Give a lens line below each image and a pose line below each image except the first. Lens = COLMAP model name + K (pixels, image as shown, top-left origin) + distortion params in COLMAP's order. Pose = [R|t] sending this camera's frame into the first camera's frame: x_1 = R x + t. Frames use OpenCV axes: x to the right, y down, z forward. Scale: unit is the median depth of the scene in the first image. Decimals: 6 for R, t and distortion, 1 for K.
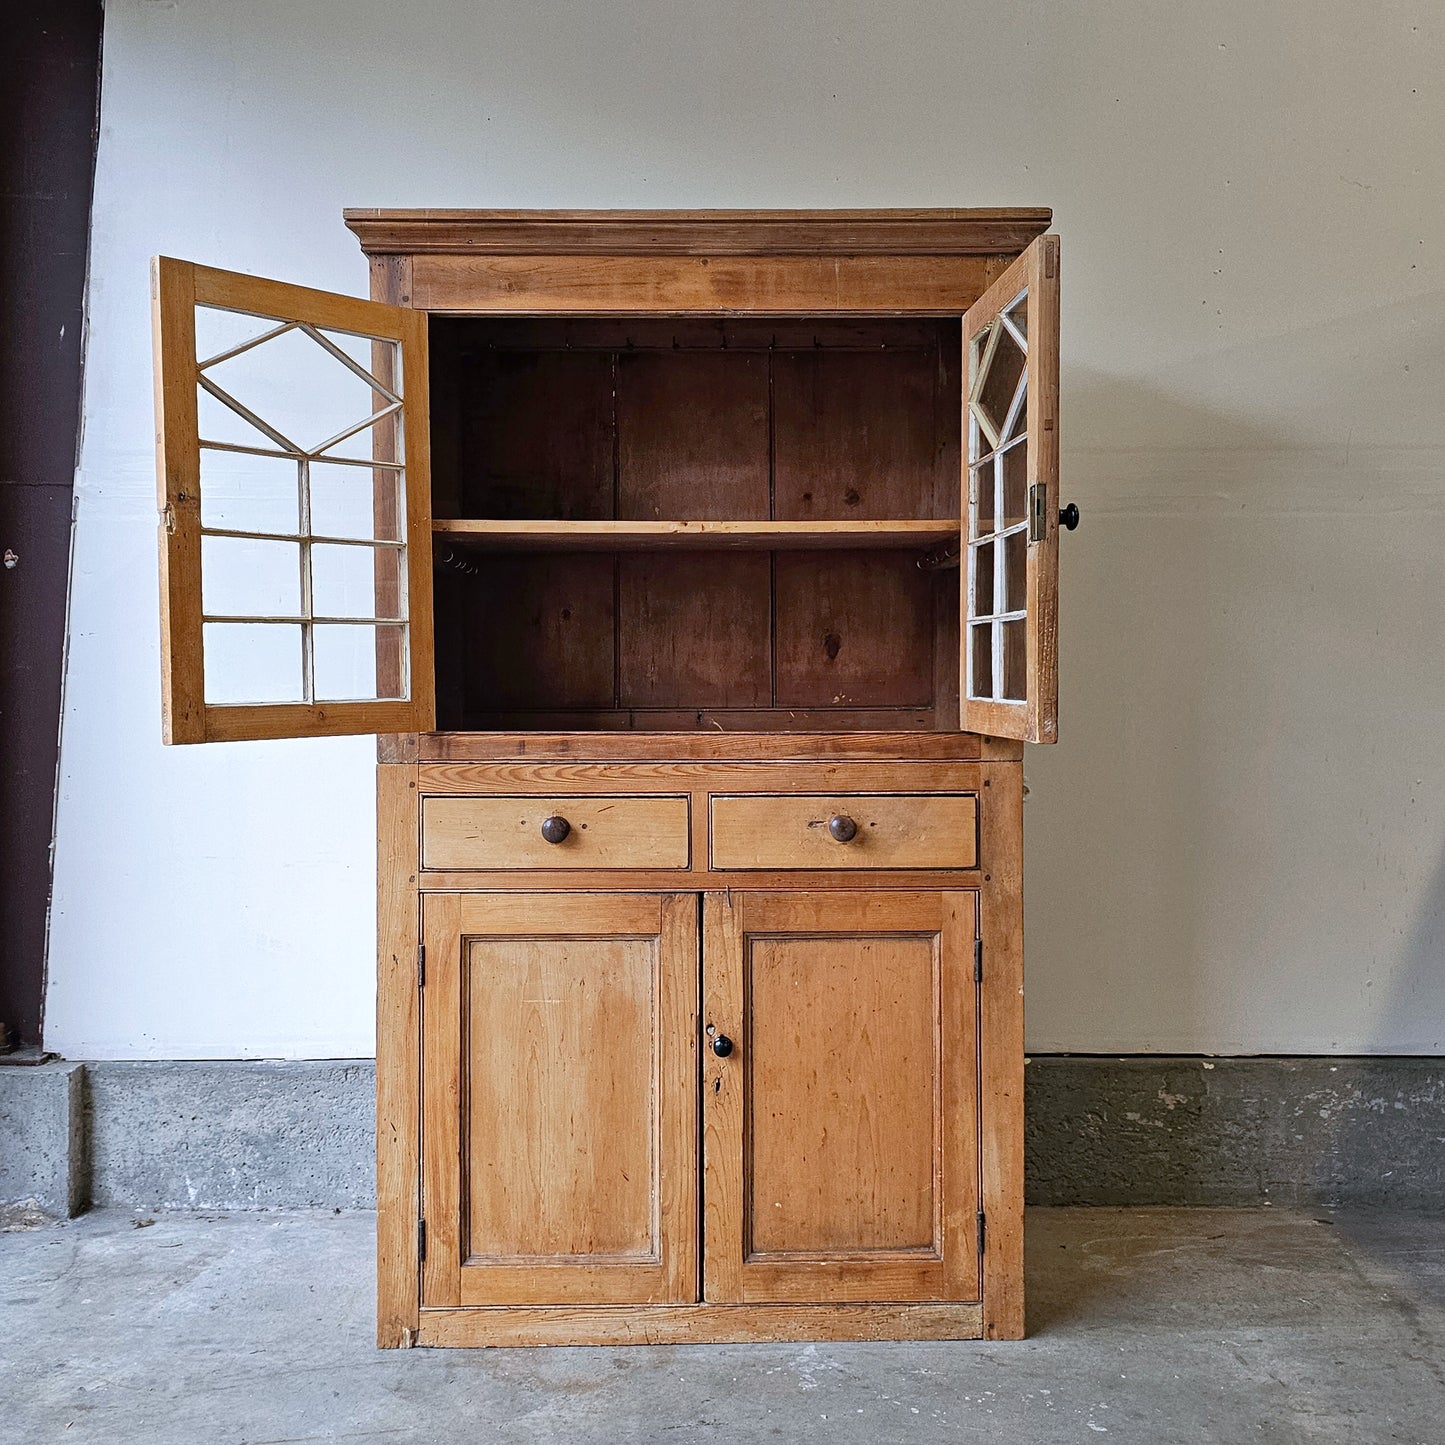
lens RADIAL K [[1839.4, 0, 753.9], [0, 1839.4, 699.9], [0, 0, 1]] dist [0.119236, -0.280186]
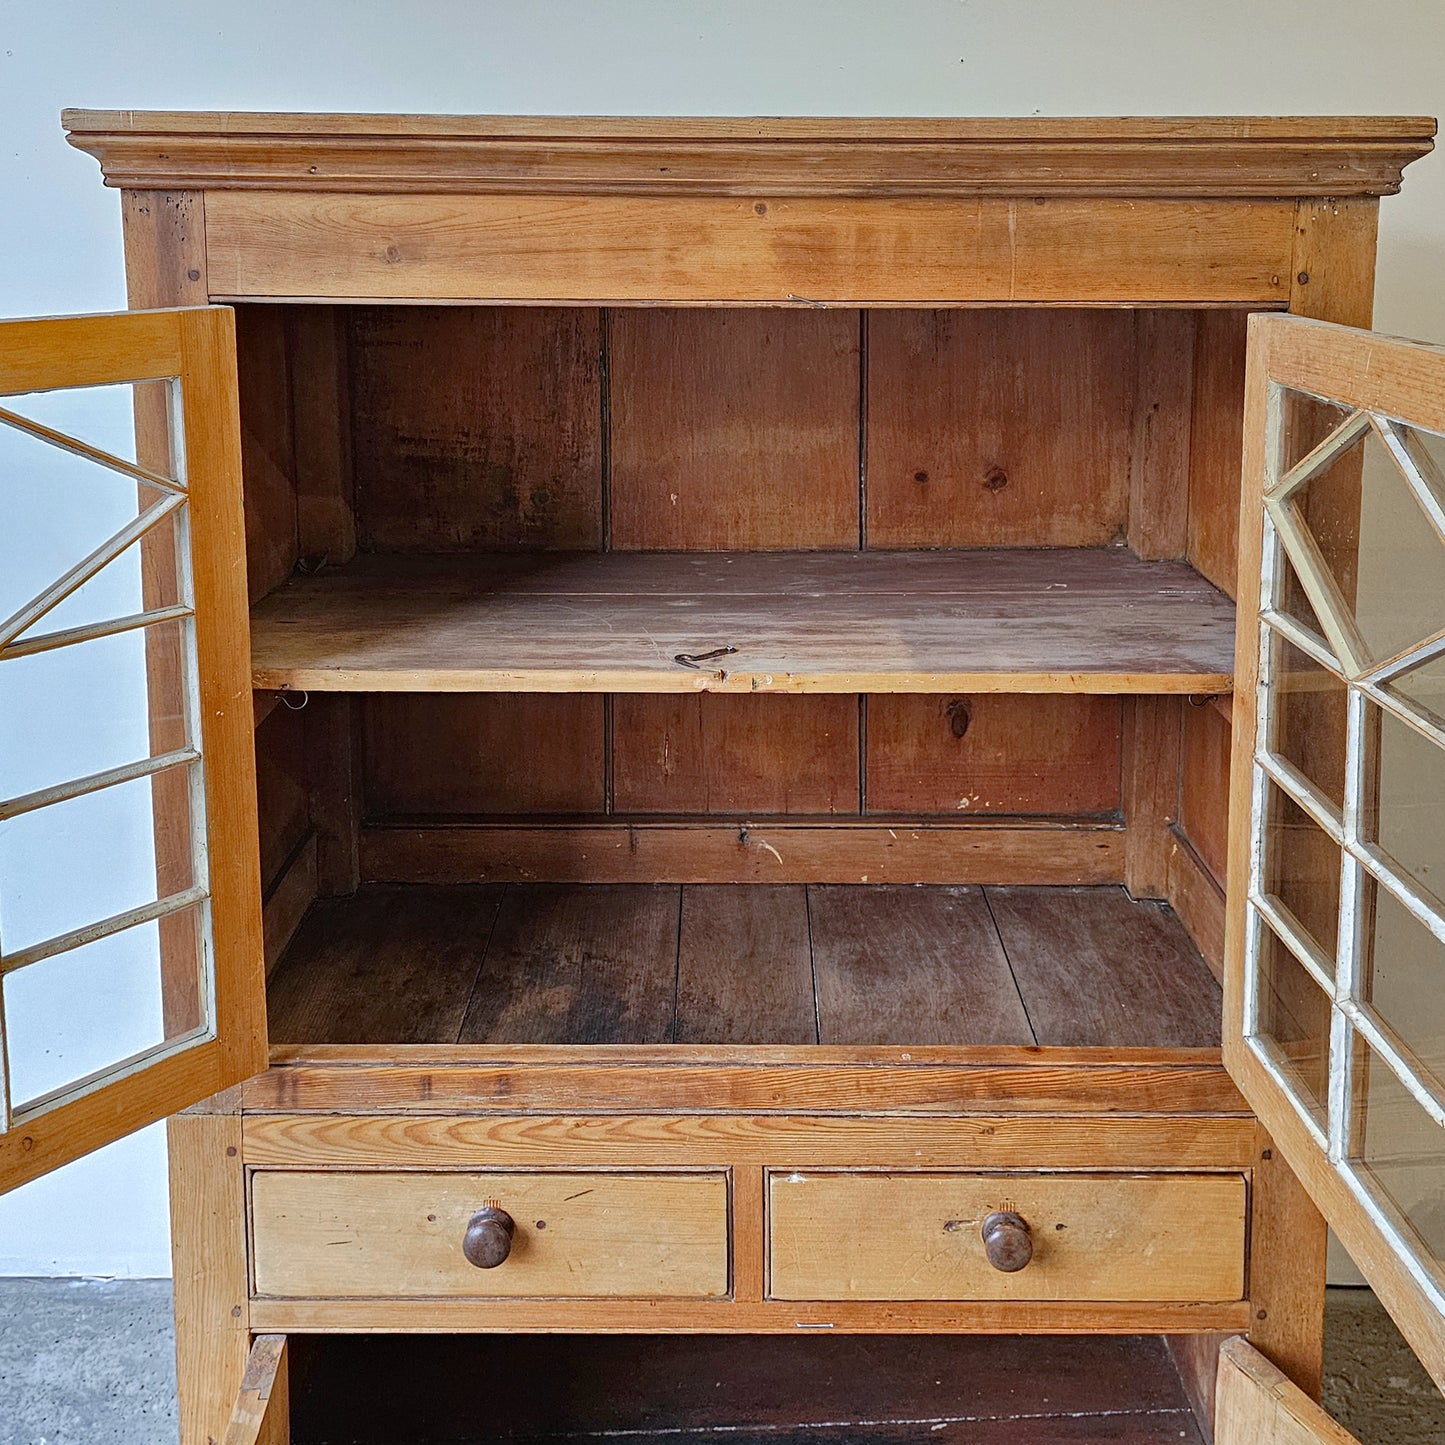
lens RADIAL K [[2035.4, 0, 782.2], [0, 2035.4, 545.8], [0, 0, 1]] dist [0.088480, -0.061540]
pose [[0.999988, 0.003981, -0.003018, -0.018126], [-0.003590, 0.992770, 0.119979, -0.209567], [0.003473, -0.119967, 0.992772, 0.409325]]
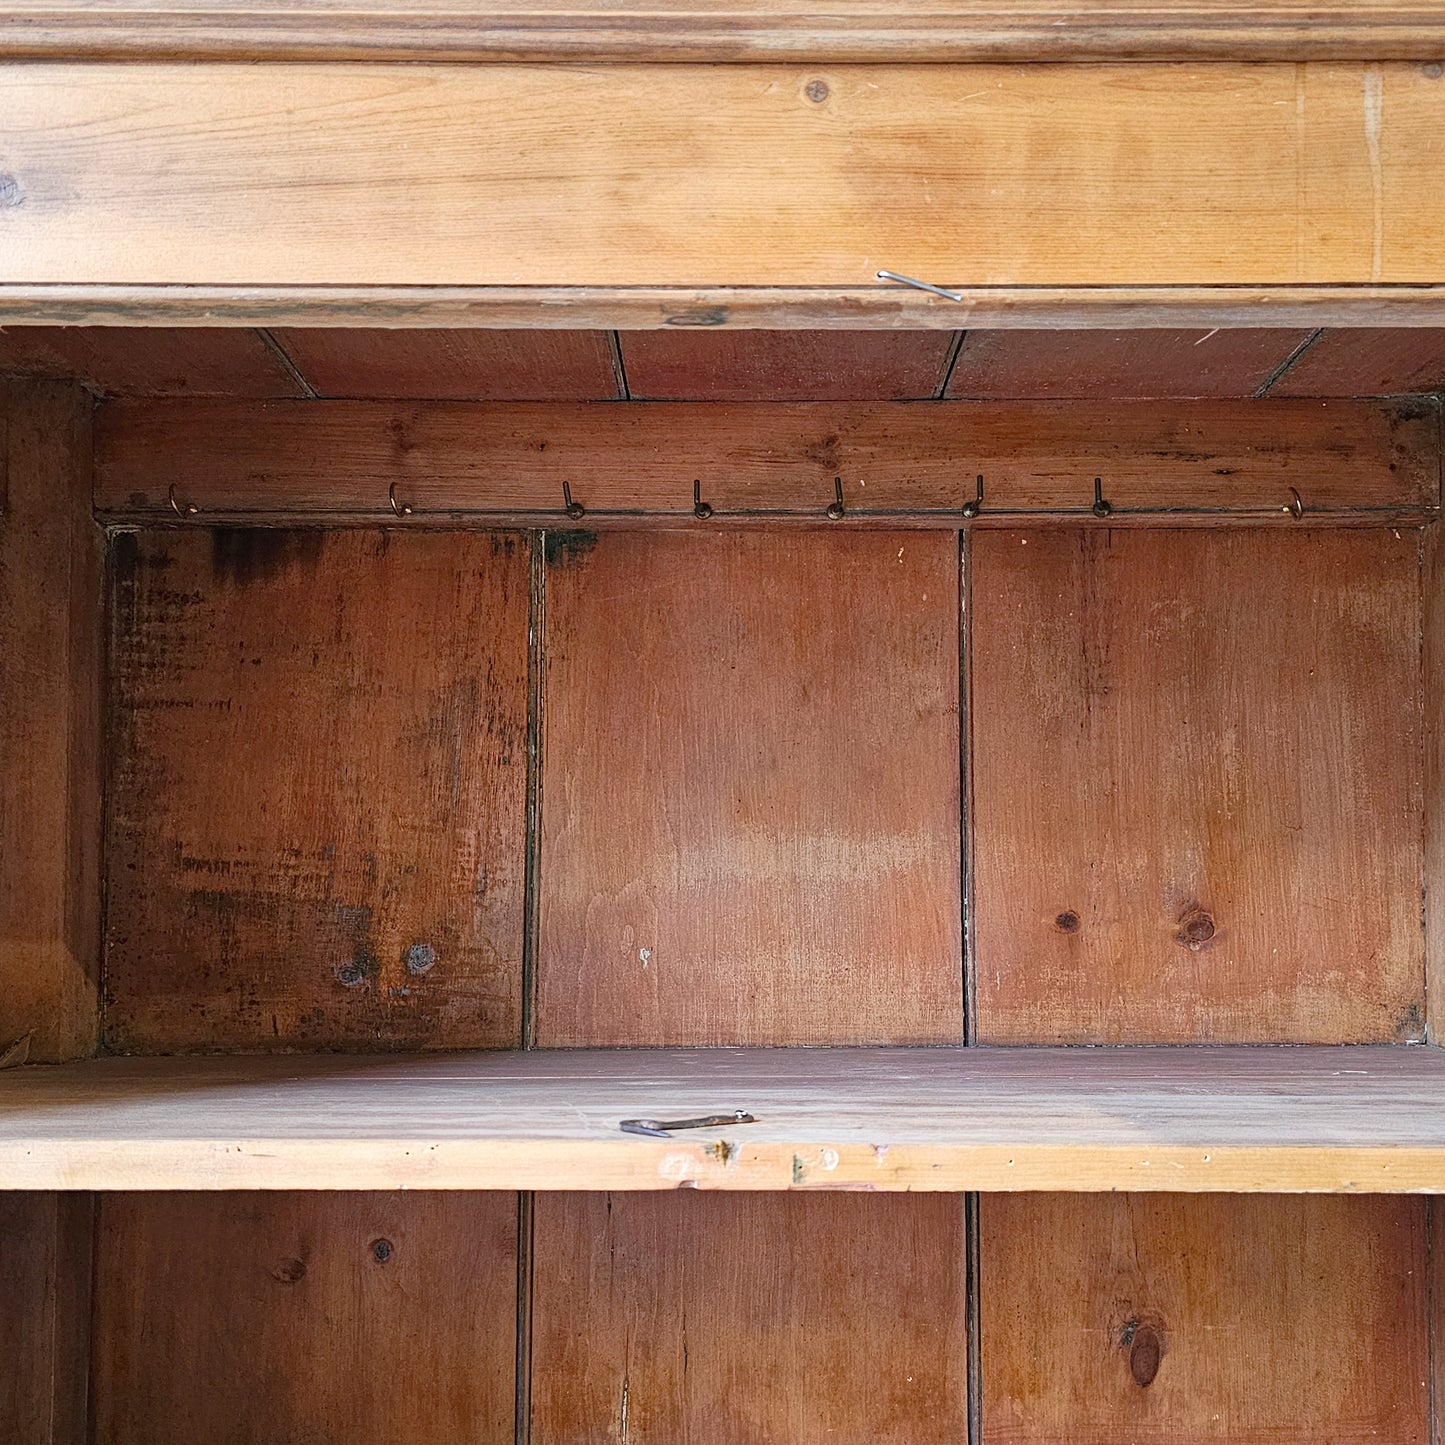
lens RADIAL K [[2168.8, 0, 791.4], [0, 2168.8, 827.3], [0, 0, 1]] dist [0.094549, -0.290976]
pose [[0.999981, 0.004384, -0.004255, -0.028077], [-0.004712, 0.996756, -0.080341, -0.117847], [0.003889, 0.080360, 0.996758, 0.719965]]
